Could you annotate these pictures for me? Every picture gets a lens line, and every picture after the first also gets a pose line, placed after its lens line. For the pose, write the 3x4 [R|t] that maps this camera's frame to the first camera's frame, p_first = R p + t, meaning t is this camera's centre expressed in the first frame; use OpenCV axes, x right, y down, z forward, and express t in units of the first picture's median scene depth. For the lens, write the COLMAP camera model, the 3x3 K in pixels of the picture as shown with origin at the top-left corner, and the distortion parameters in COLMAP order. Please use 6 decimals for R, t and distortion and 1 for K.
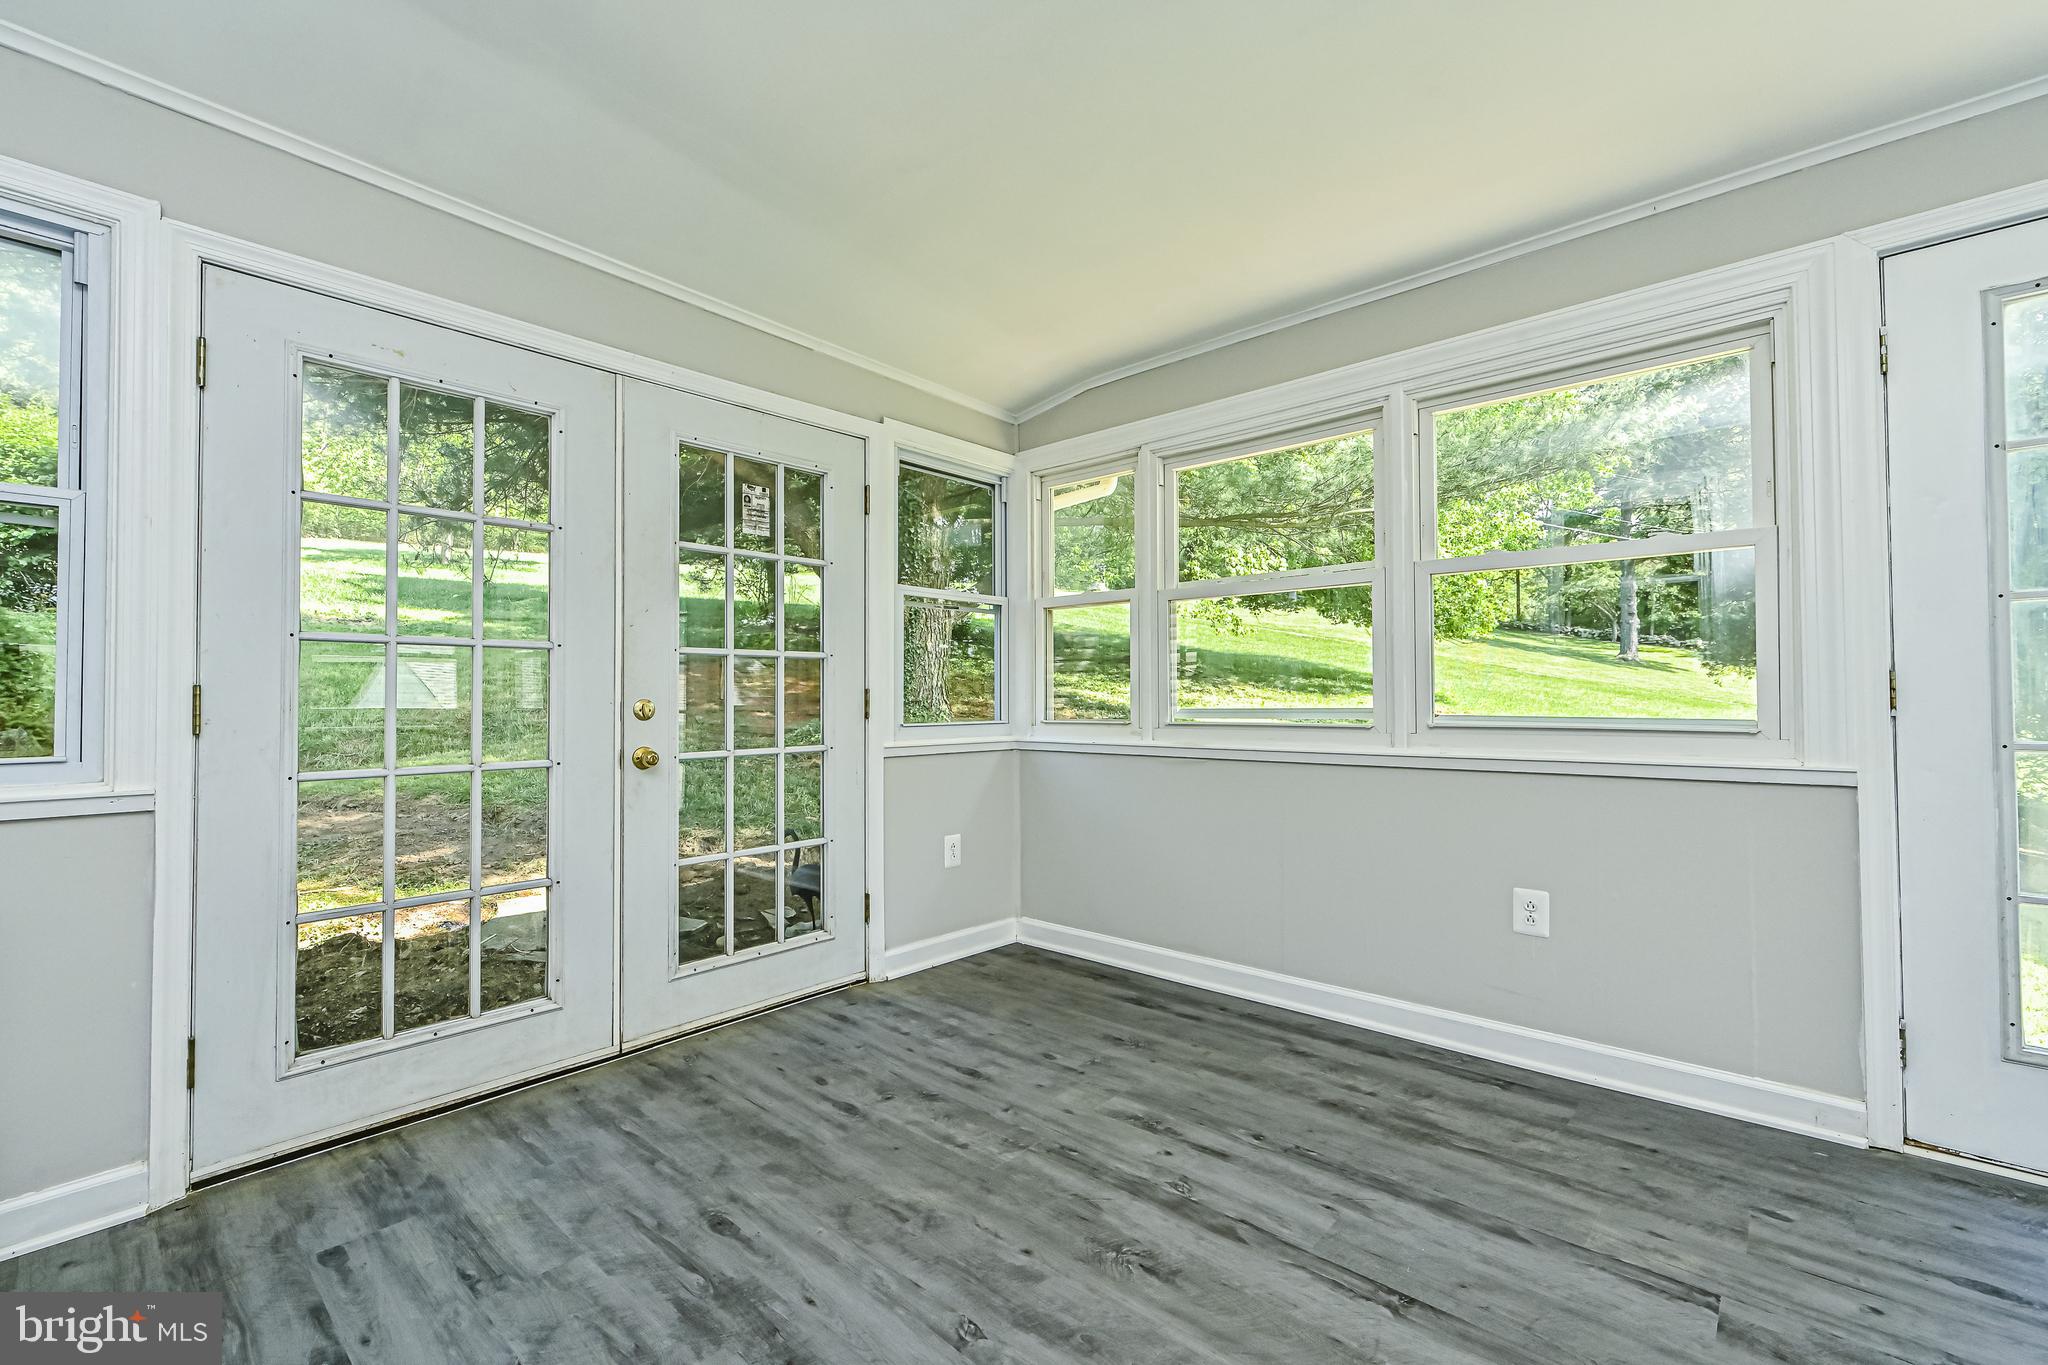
lens RADIAL K [[878.1, 0, 1036.1], [0, 878.1, 682.4], [0, 0, 1]] dist [-0.001912, 0.000480]
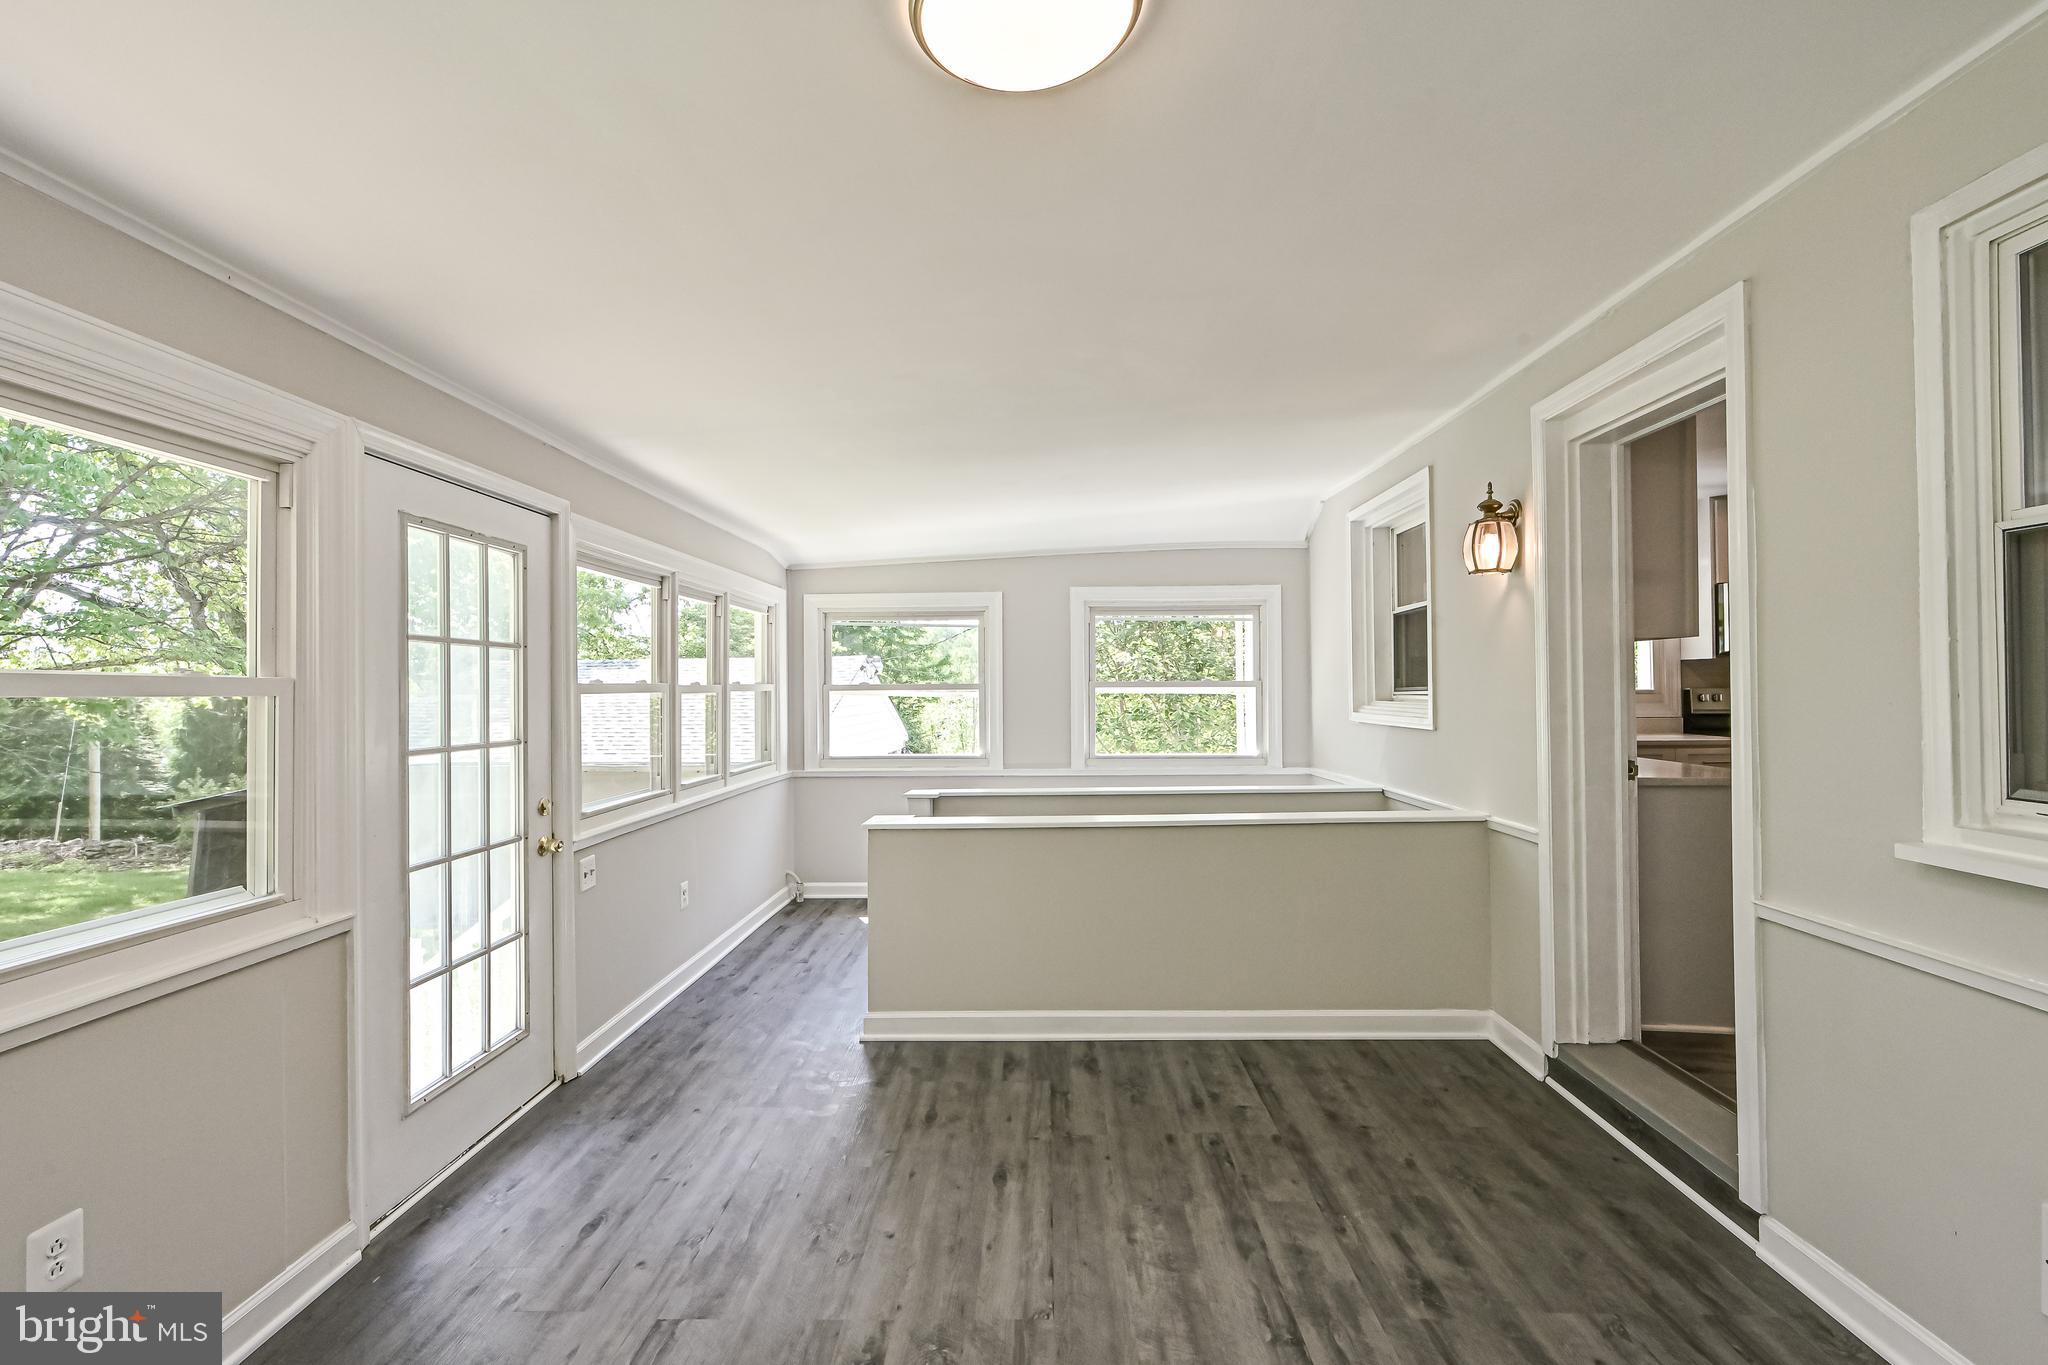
lens RADIAL K [[920.4, 0, 998.3], [0, 920.4, 683.4], [0, 0, 1]] dist [0.000481, -0.000660]
pose [[-0.629311, 0.017526, 0.776956, -0.417063], [0.001655, 0.999774, -0.021211, -0.146279], [-0.777152, -0.012062, -0.629197, 0.993187]]
